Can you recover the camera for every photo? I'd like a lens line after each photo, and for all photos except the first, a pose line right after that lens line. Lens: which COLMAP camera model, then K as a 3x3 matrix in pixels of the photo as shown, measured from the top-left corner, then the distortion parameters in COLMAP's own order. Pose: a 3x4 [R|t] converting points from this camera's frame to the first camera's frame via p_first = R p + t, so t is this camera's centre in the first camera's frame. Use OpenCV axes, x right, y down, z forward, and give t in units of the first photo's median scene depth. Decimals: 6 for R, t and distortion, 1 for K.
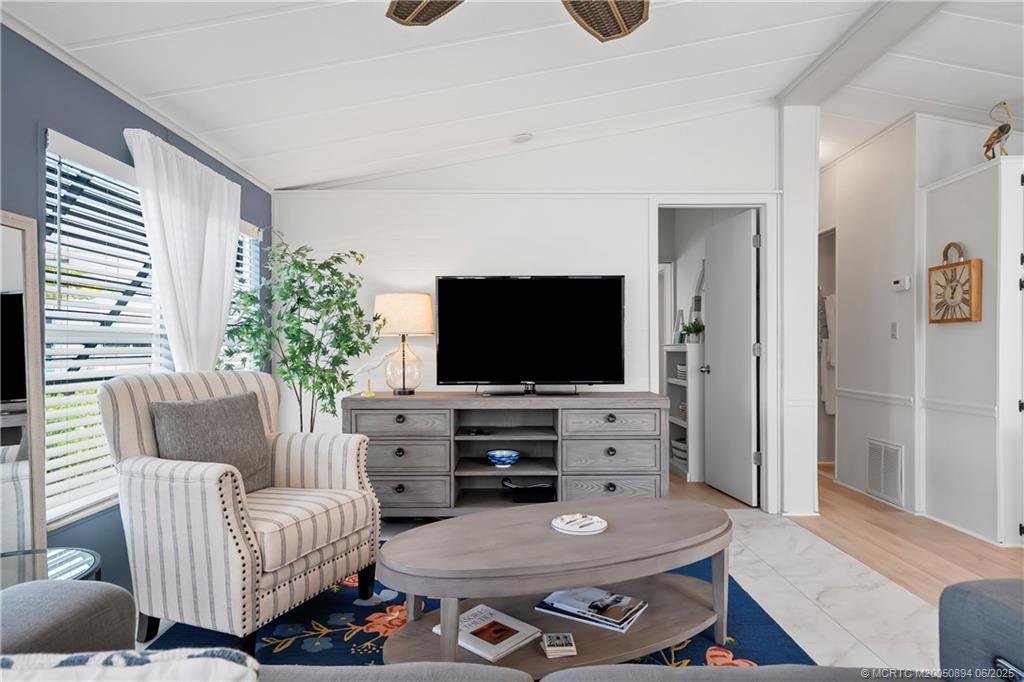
lens RADIAL K [[575.8, 0, 511.5], [0, 575.8, 343.2], [0, 0, 1]] dist [0.003075, 0.003242]
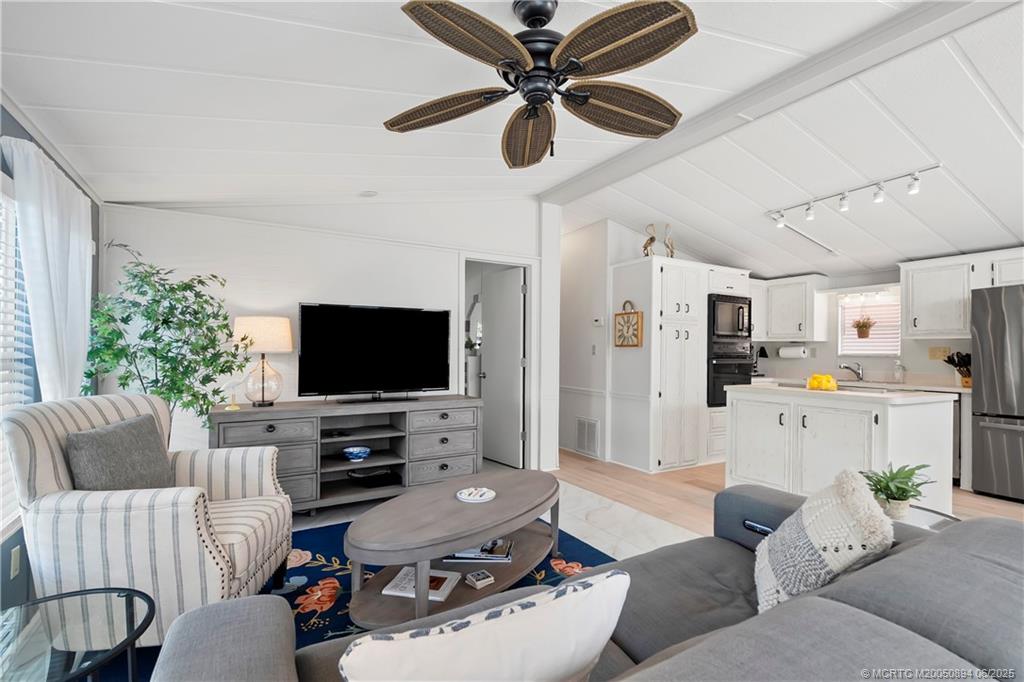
lens RADIAL K [[466.1, 0, 510.8], [0, 466.1, 347.4], [0, 0, 1]] dist [-0.003139, 0.000789]
pose [[0.866115, 0.009023, 0.499764, -0.236870], [-0.010370, 0.999946, -0.000082, -0.032088], [-0.499738, -0.005111, 0.866162, -0.026524]]
